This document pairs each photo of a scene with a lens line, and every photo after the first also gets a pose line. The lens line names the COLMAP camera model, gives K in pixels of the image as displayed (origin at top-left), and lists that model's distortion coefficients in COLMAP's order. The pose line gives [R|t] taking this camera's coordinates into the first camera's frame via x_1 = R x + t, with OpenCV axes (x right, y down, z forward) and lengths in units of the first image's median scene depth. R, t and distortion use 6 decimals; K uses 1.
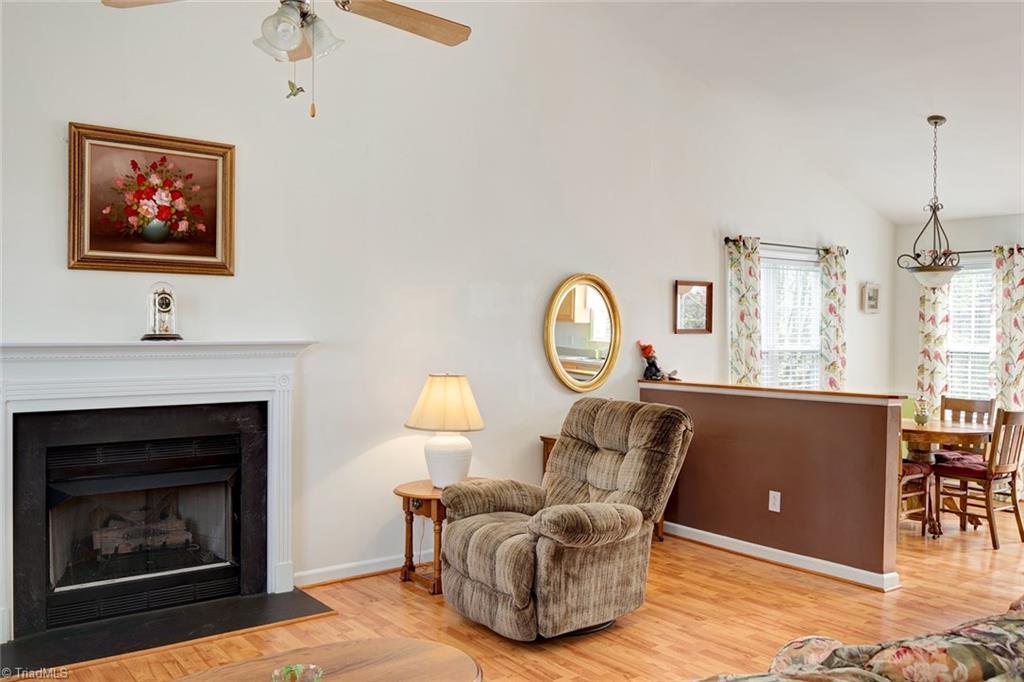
lens RADIAL K [[854.9, 0, 507.0], [0, 854.9, 340.0], [0, 0, 1]] dist [0.018849, -0.032429]
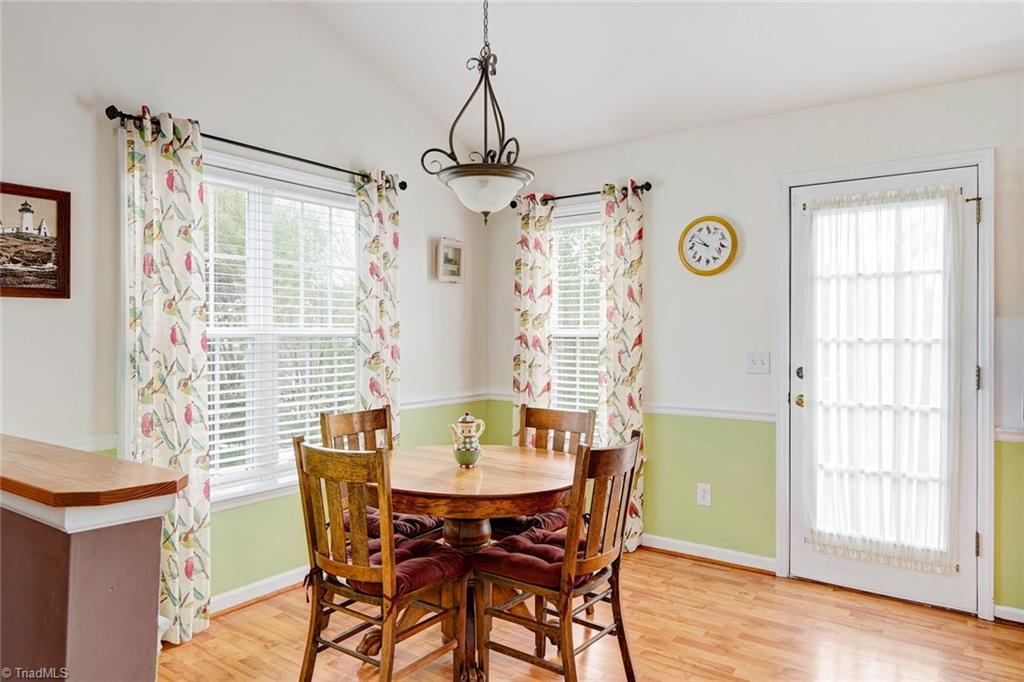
lens RADIAL K [[666.4, 0, 504.1], [0, 666.4, 334.5], [0, 0, 1]] dist [0.016798, -0.013035]
pose [[0.950704, -0.005081, 0.310058, 0.501015], [0.006992, 0.999963, -0.005053, 0.023972], [-0.310020, 0.006972, 0.950704, 0.790606]]
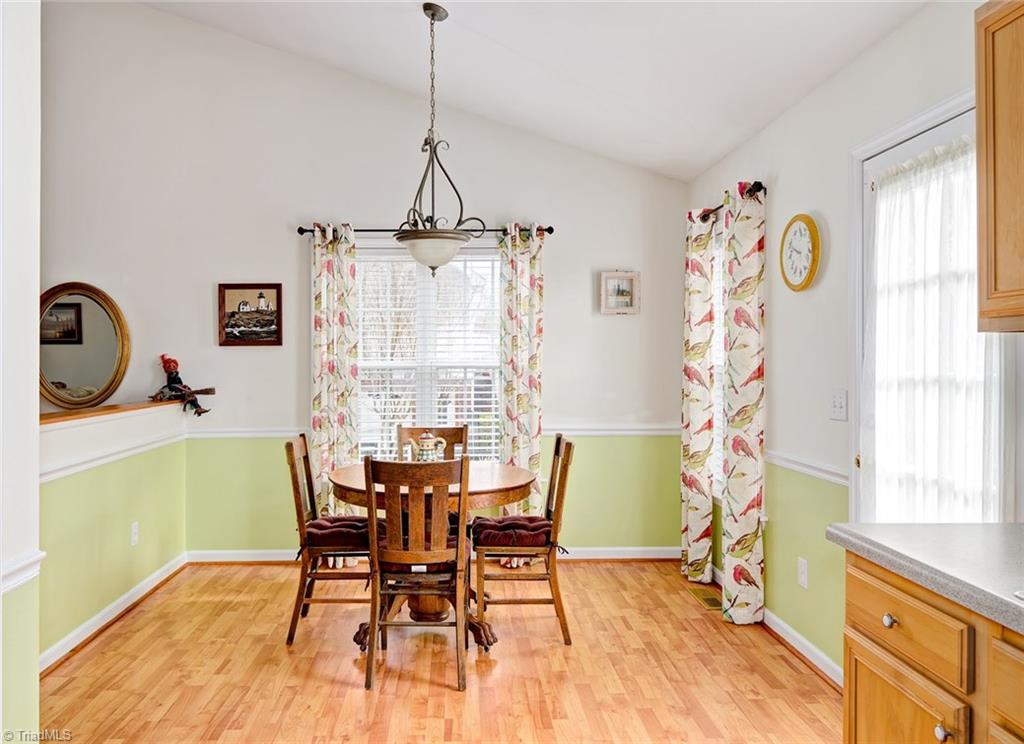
lens RADIAL K [[776.0, 0, 504.6], [0, 776.0, 365.7], [0, 0, 1]] dist [0.032197, -0.002840]
pose [[0.813614, -0.005168, -0.581383, 1.200654], [0.002372, 0.999982, -0.005568, 0.024062], [0.581401, 0.003151, 0.813611, 0.722199]]
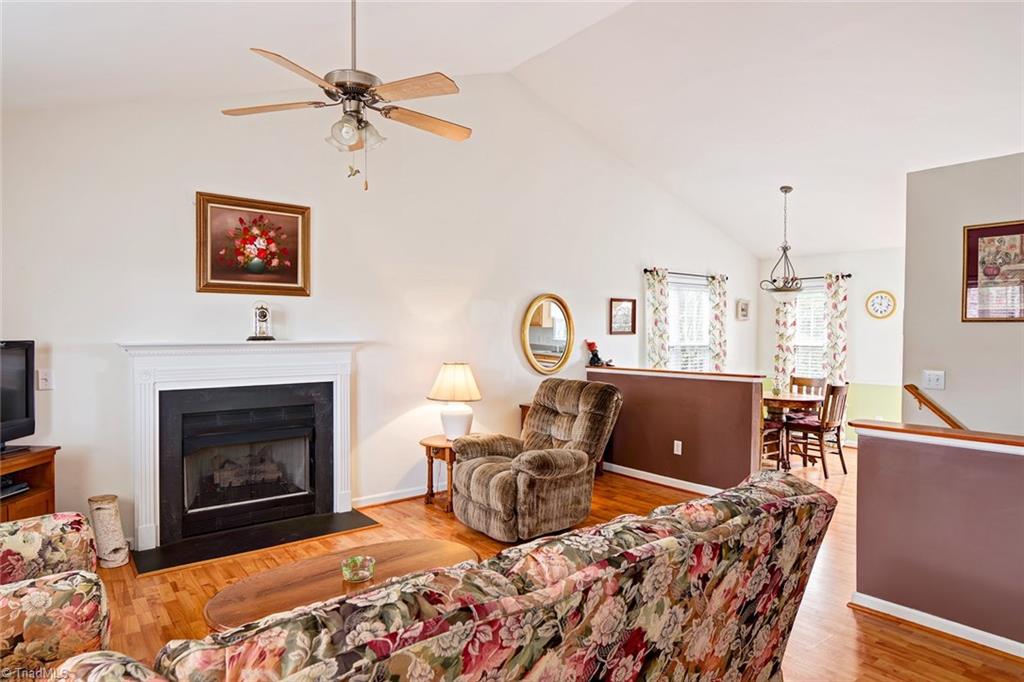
lens RADIAL K [[594.4, 0, 507.7], [0, 594.4, 340.5], [0, 0, 1]] dist [0.007044, -0.001692]
pose [[0.999781, -0.004477, 0.020430, -0.001564], [0.004435, 0.999988, 0.002128, -0.000011], [-0.020440, -0.002037, 0.999789, -0.023077]]
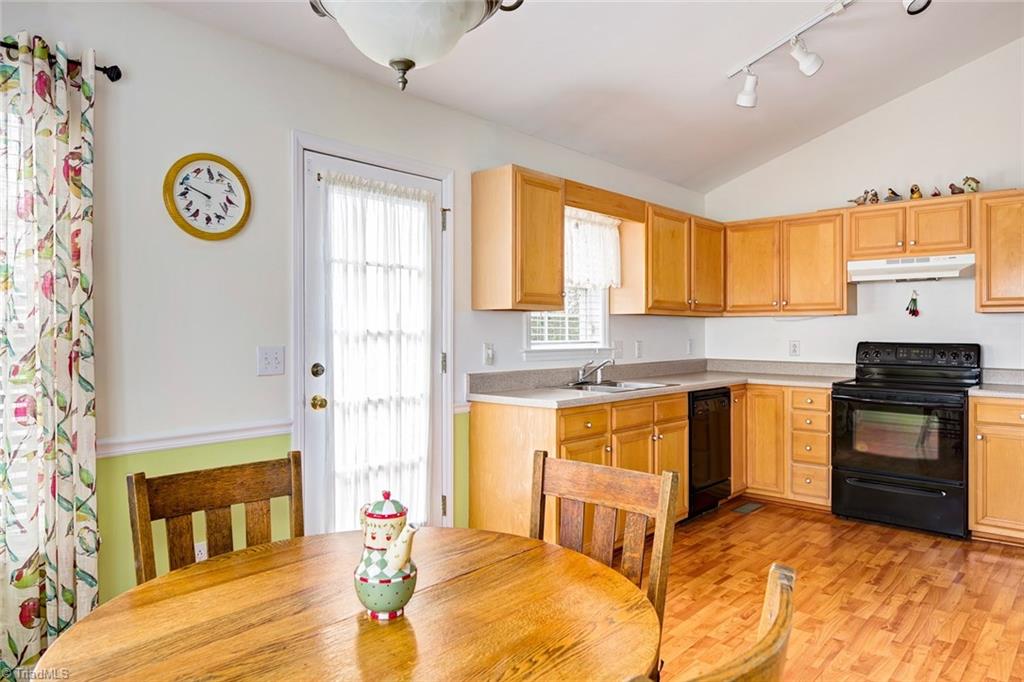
lens RADIAL K [[666.4, 0, 502.7], [0, 666.4, 331.8], [0, 0, 1]] dist [0.016798, -0.013035]
pose [[-0.201080, -0.012503, 0.979495, 0.383764], [0.004141, 0.999899, 0.013614, 0.020826], [-0.979566, 0.006793, -0.201008, 1.365403]]
